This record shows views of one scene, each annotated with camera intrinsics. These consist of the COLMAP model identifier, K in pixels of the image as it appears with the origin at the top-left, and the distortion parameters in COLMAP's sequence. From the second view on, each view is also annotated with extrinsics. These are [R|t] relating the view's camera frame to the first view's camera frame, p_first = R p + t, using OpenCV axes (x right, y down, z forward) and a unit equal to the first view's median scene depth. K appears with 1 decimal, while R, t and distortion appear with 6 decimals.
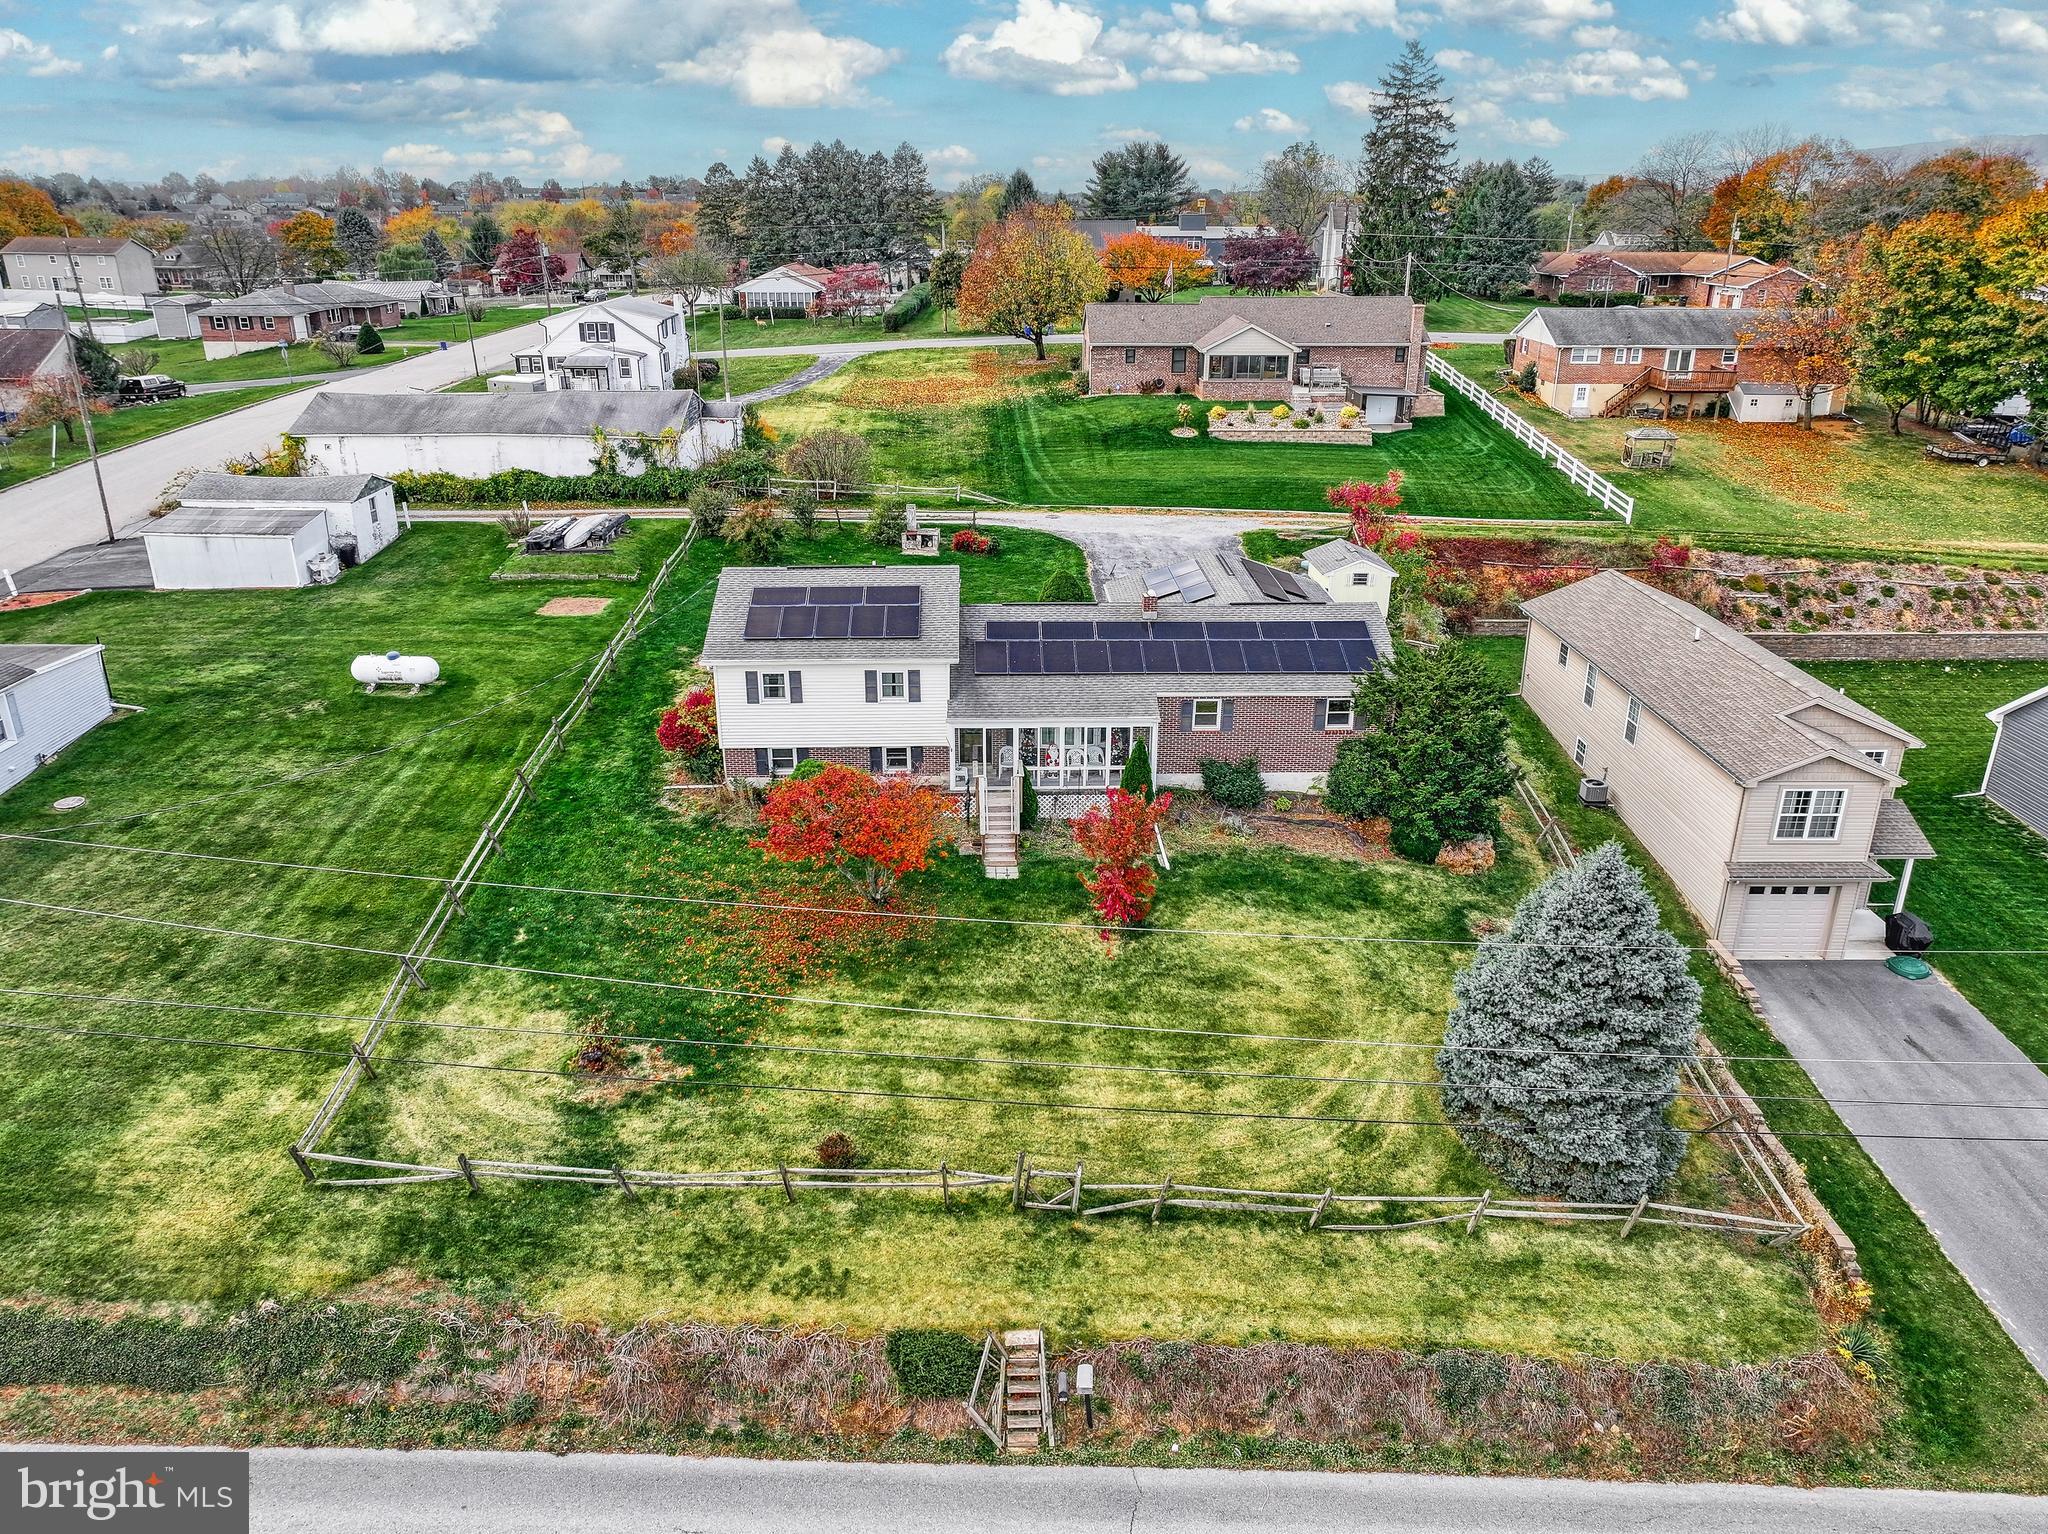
lens RADIAL K [[1440.6, 0, 1024.3], [0, 1440.6, 770.8], [0, 0, 1]] dist [0.004980, 0.011392]
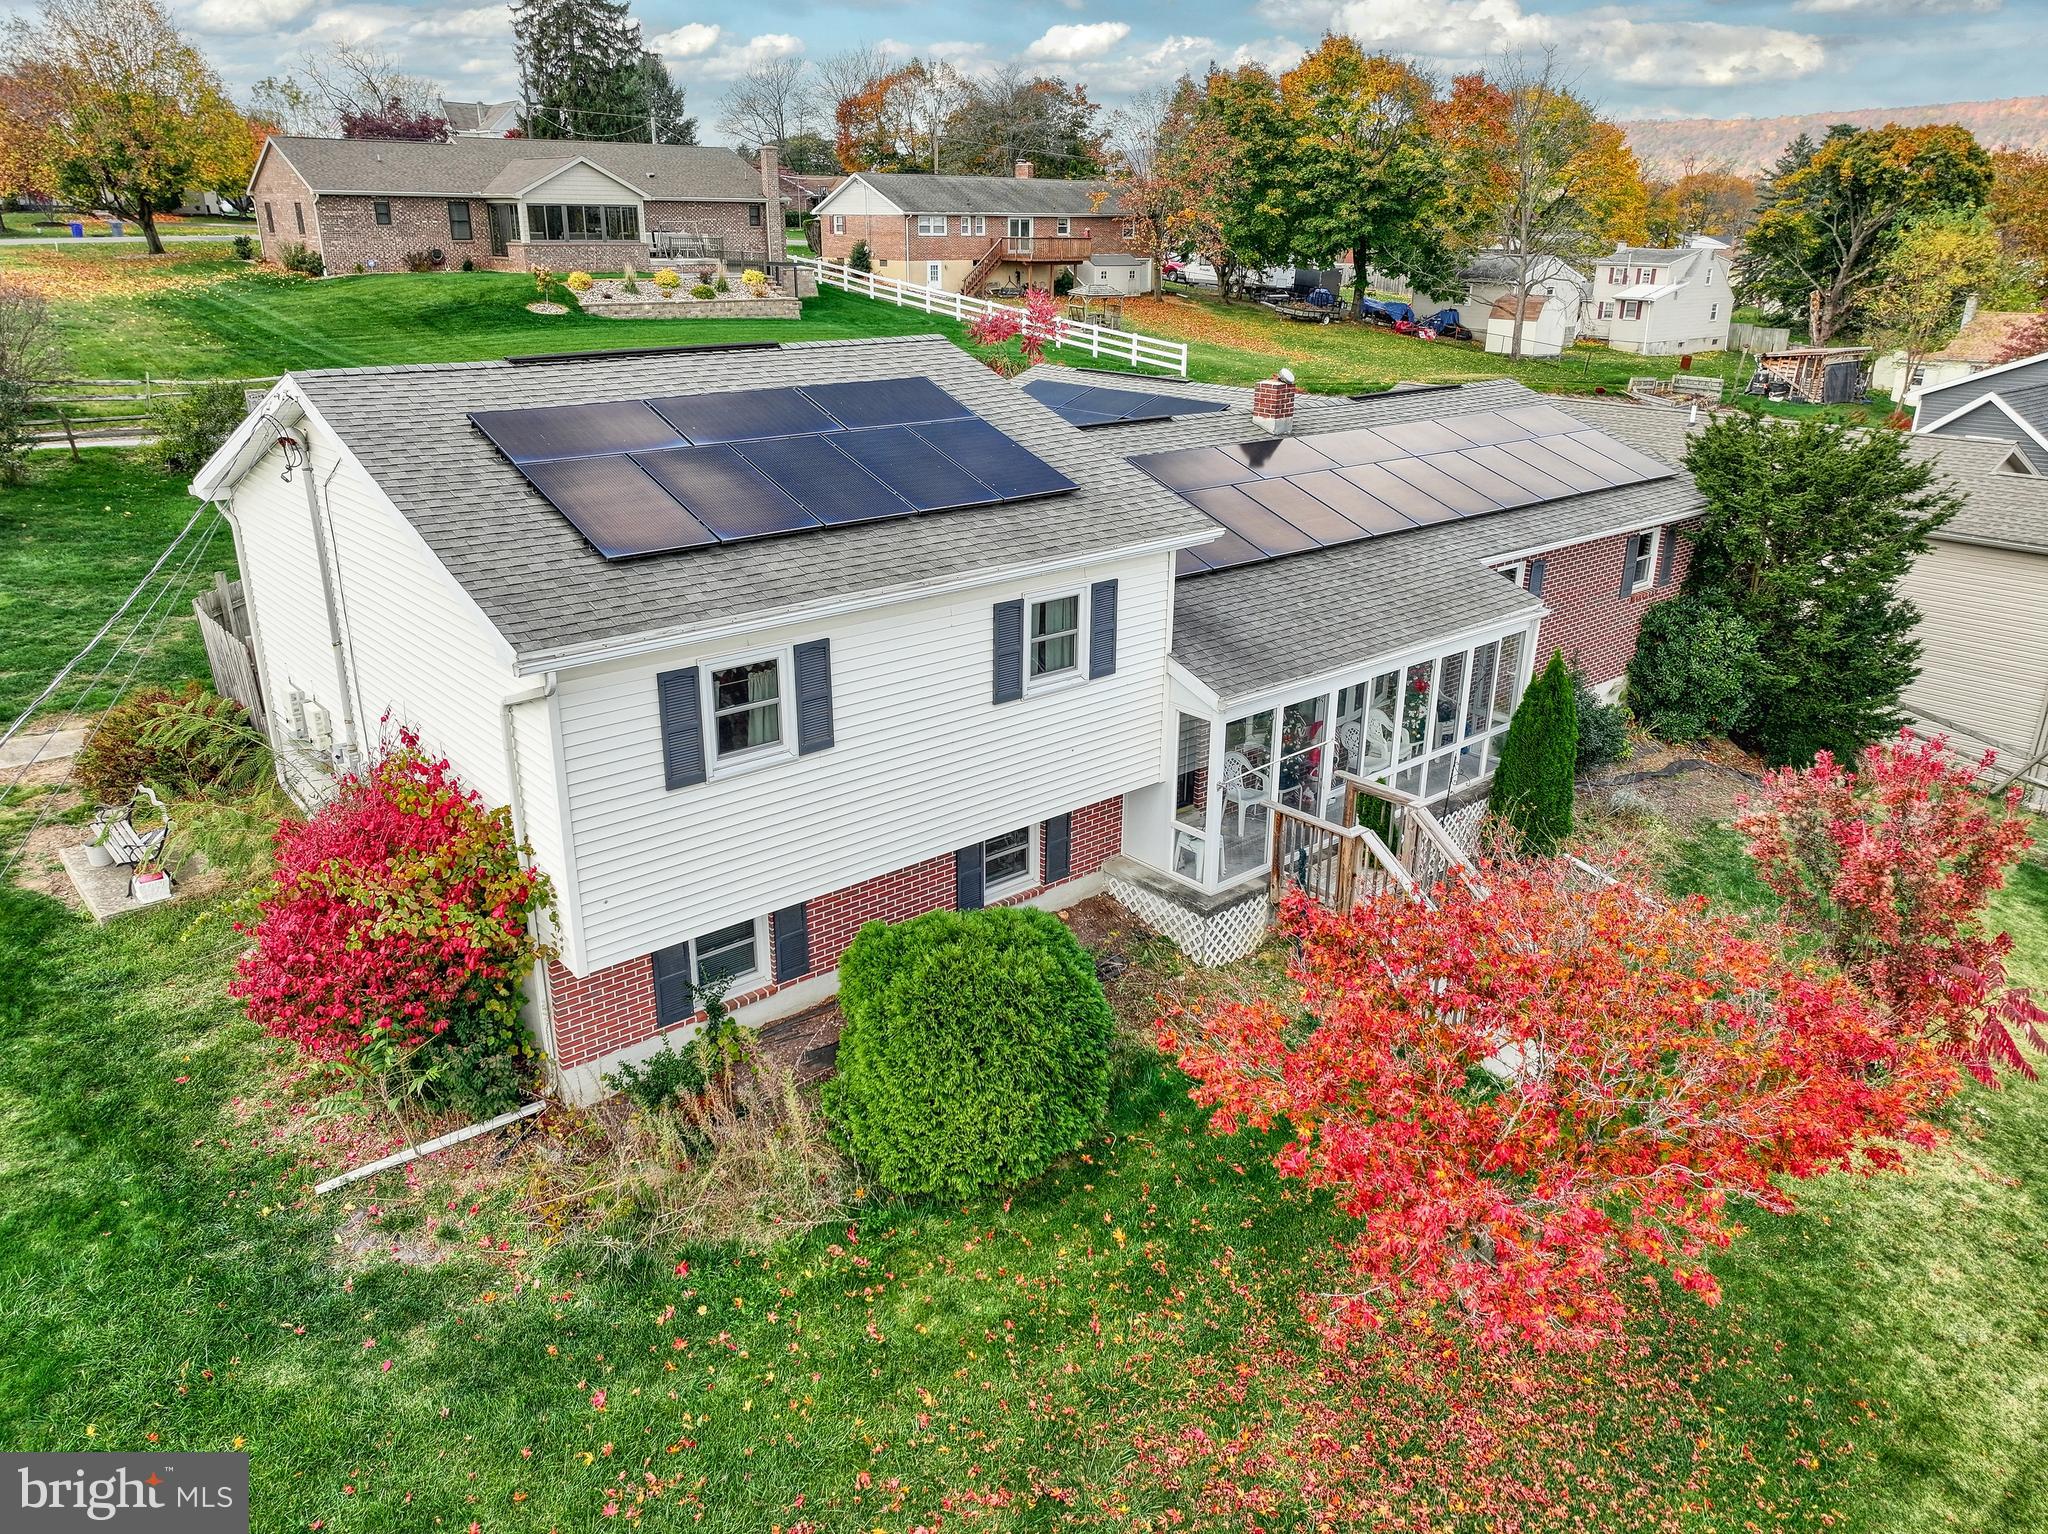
lens RADIAL K [[1440.6, 0, 1026.7], [0, 1440.6, 769.4], [0, 0, 1]] dist [0.004980, 0.011392]
pose [[0.776142, -0.221731, 0.590287, -0.289927], [0.228241, 0.971446, 0.064803, -0.050960], [-0.587801, 0.084432, 0.804588, 0.709272]]
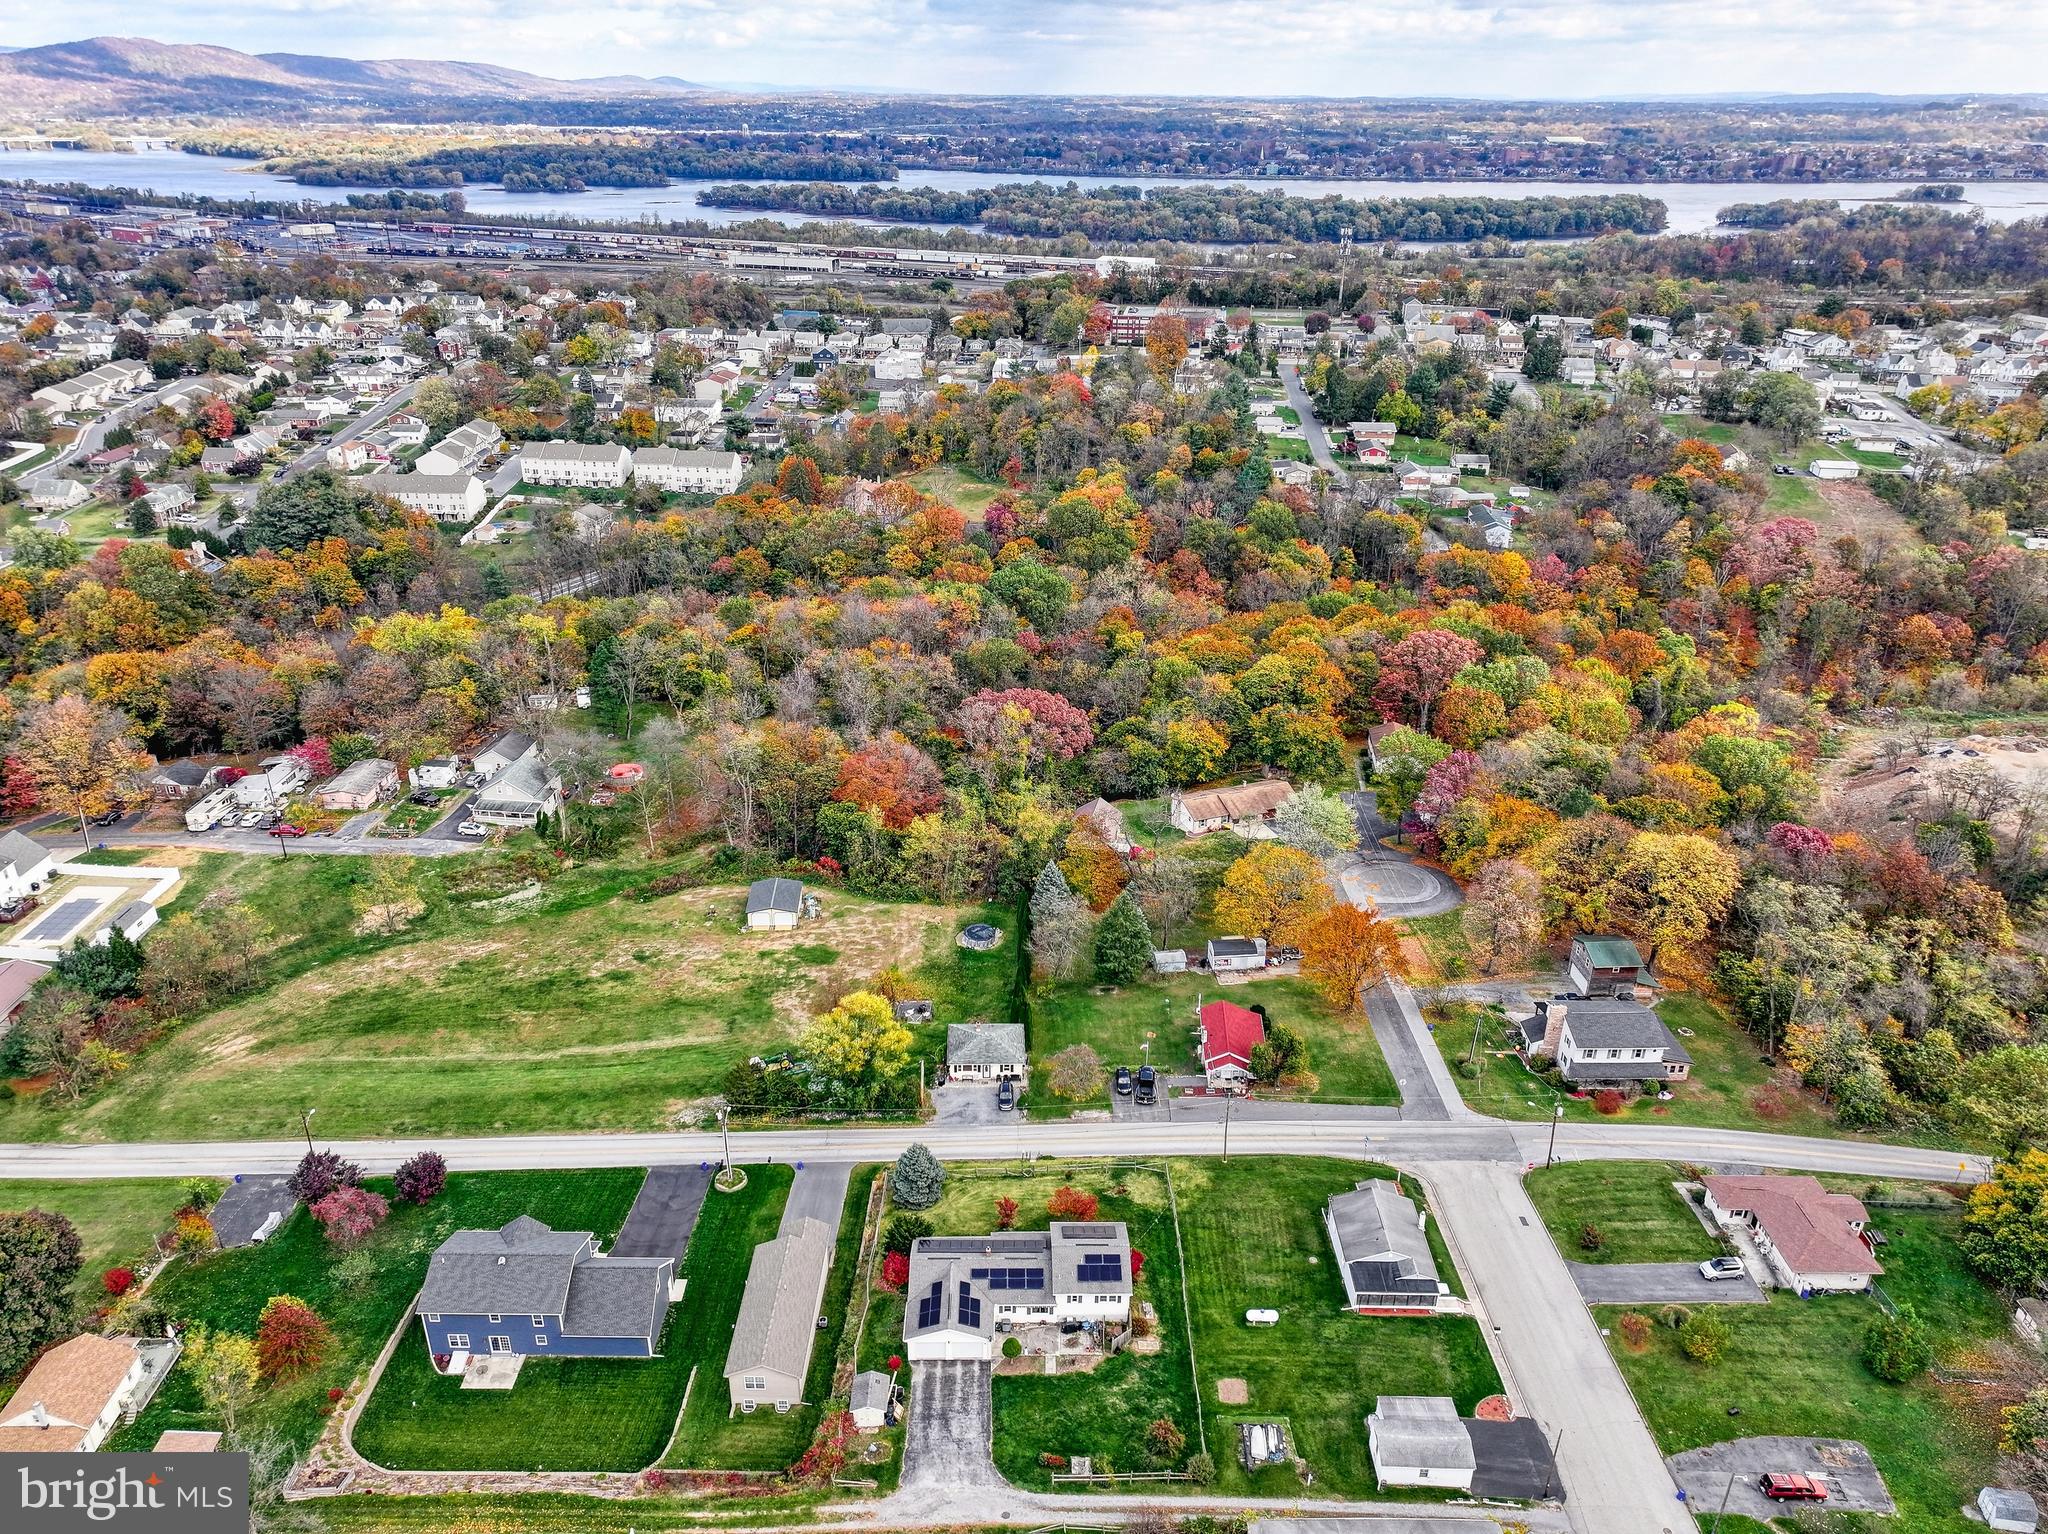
lens RADIAL K [[1440.6, 0, 1022.6], [0, 1440.6, 781.6], [0, 0, 1]] dist [0.004980, 0.011392]
pose [[-0.999638, -0.021033, 0.016792, -0.014963], [-0.001935, 0.678462, 0.734633, -3.126917], [-0.026844, 0.734334, -0.678257, 2.418959]]
